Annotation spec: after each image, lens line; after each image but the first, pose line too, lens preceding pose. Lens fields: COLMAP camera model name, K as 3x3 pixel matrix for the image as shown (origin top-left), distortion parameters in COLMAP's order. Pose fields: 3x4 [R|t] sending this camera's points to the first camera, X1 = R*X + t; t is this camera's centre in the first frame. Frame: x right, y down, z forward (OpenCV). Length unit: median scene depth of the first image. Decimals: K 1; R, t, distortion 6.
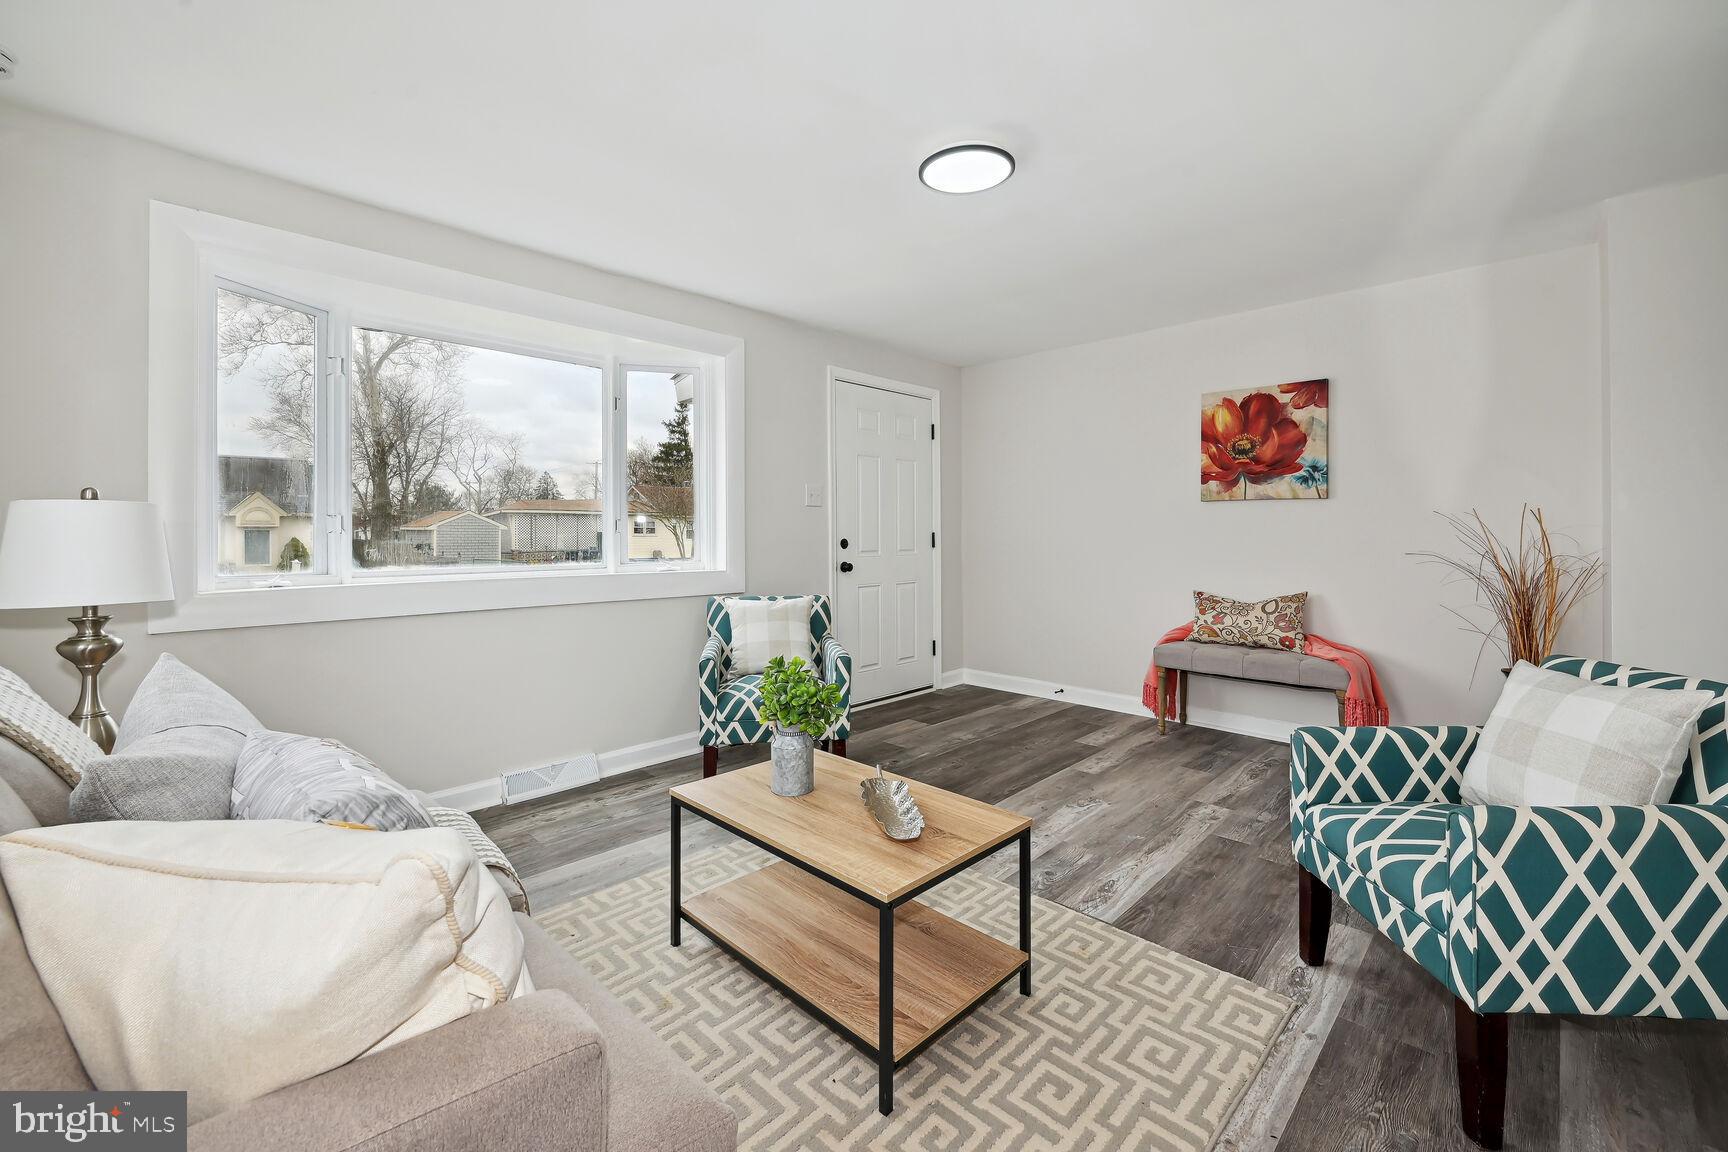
lens RADIAL K [[698.0, 0, 858.5], [0, 698.0, 593.6], [0, 0, 1]] dist [-0.000541, -0.000043]
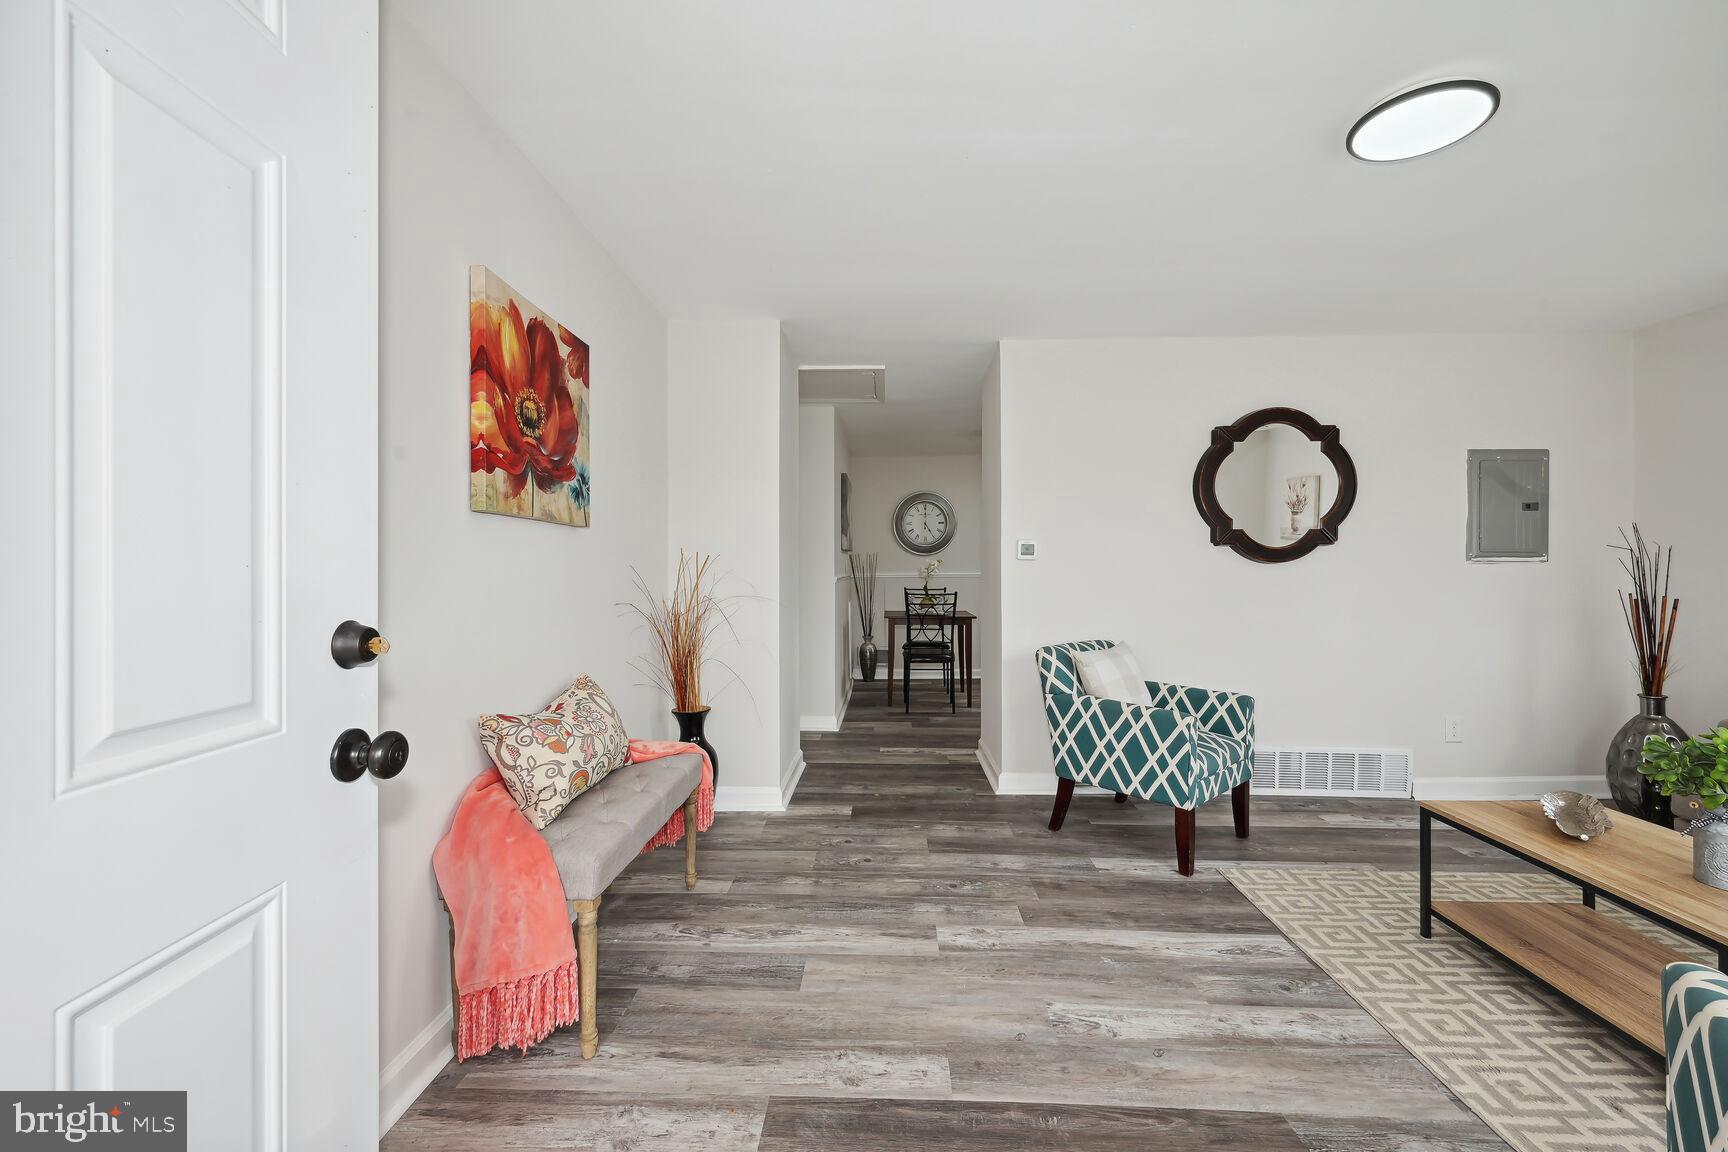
lens RADIAL K [[688.0, 0, 882.0], [0, 688.0, 572.6], [0, 0, 1]] dist [0.001140, 0.000214]
pose [[-0.692608, -0.001826, 0.721312, 0.014188], [0.062814, 0.996045, 0.062836, -0.172218], [-0.718574, 0.088829, -0.689754, 1.835596]]
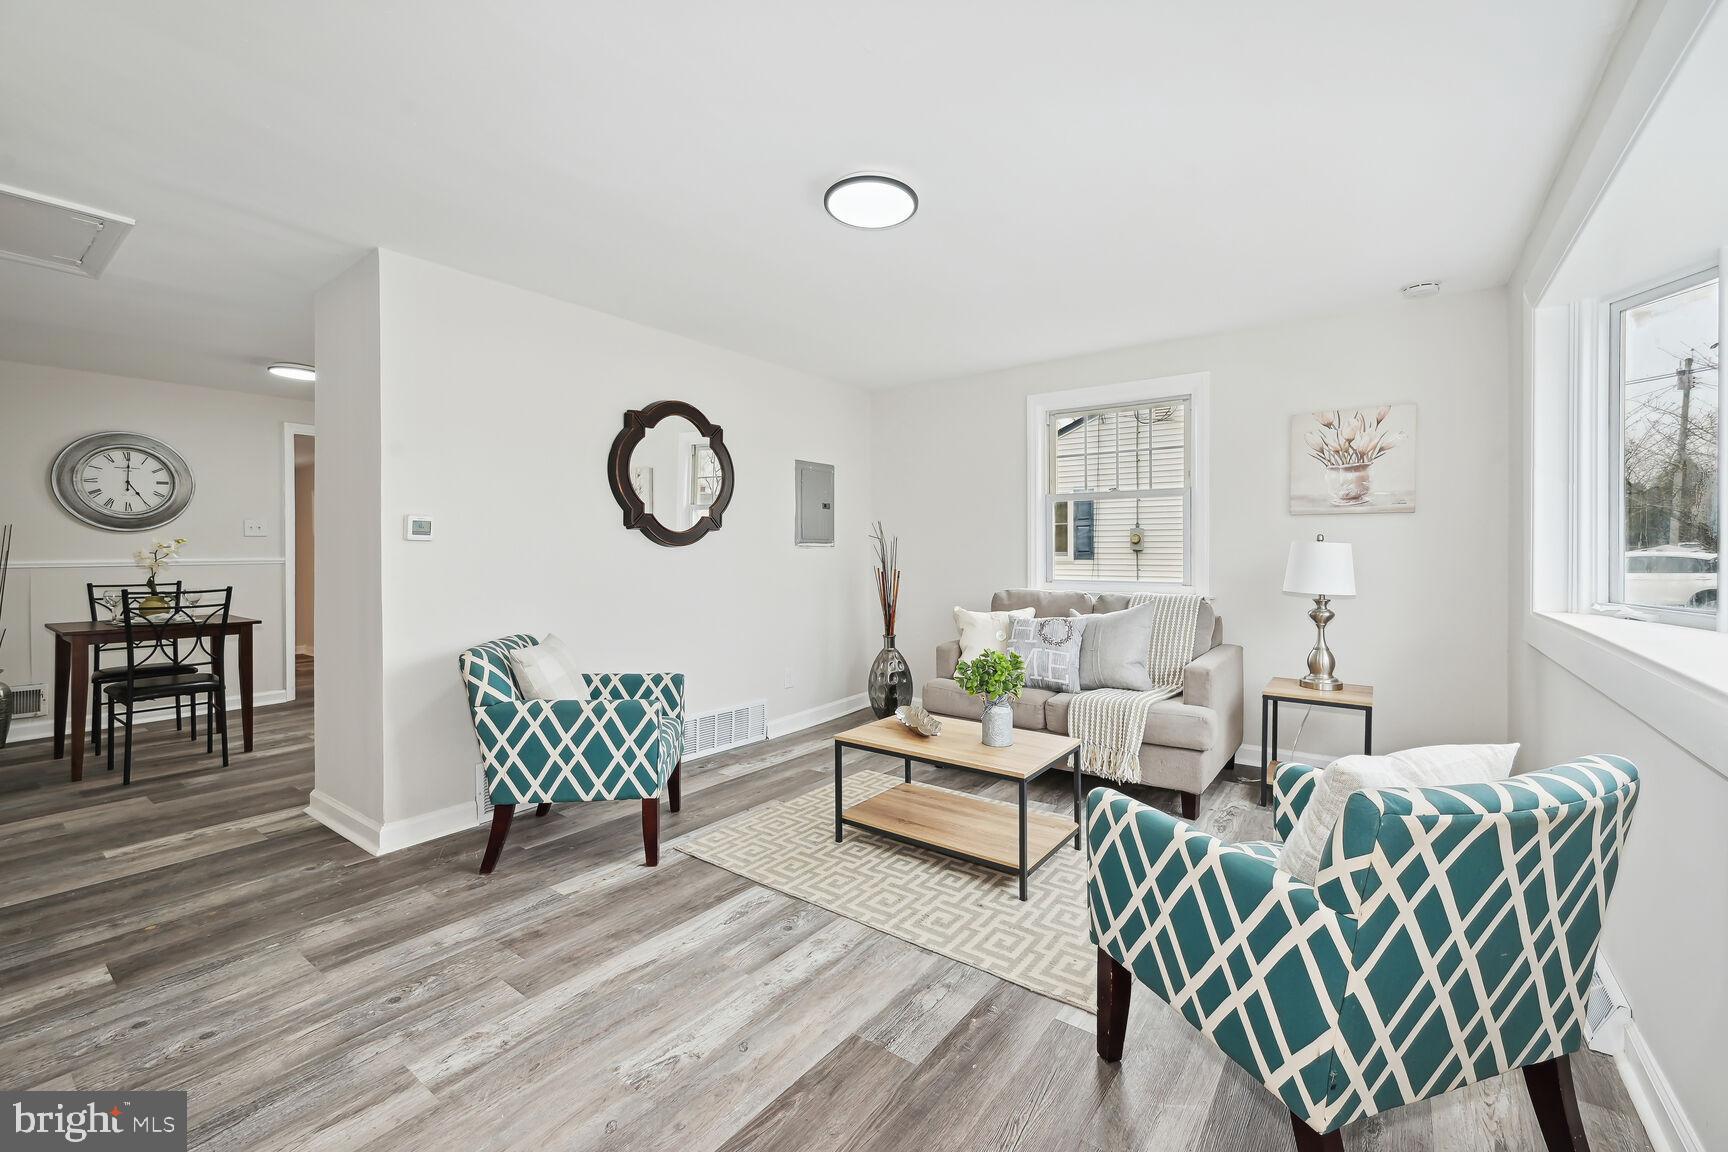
lens RADIAL K [[699.8, 0, 865.7], [0, 699.8, 553.4], [0, 0, 1]] dist [0.000659, 0.000037]
pose [[-0.989244, 0.005278, -0.146180, 0.299143], [-0.007660, 0.996109, 0.087801, -0.175187], [0.146075, 0.087976, -0.985354, 1.854400]]
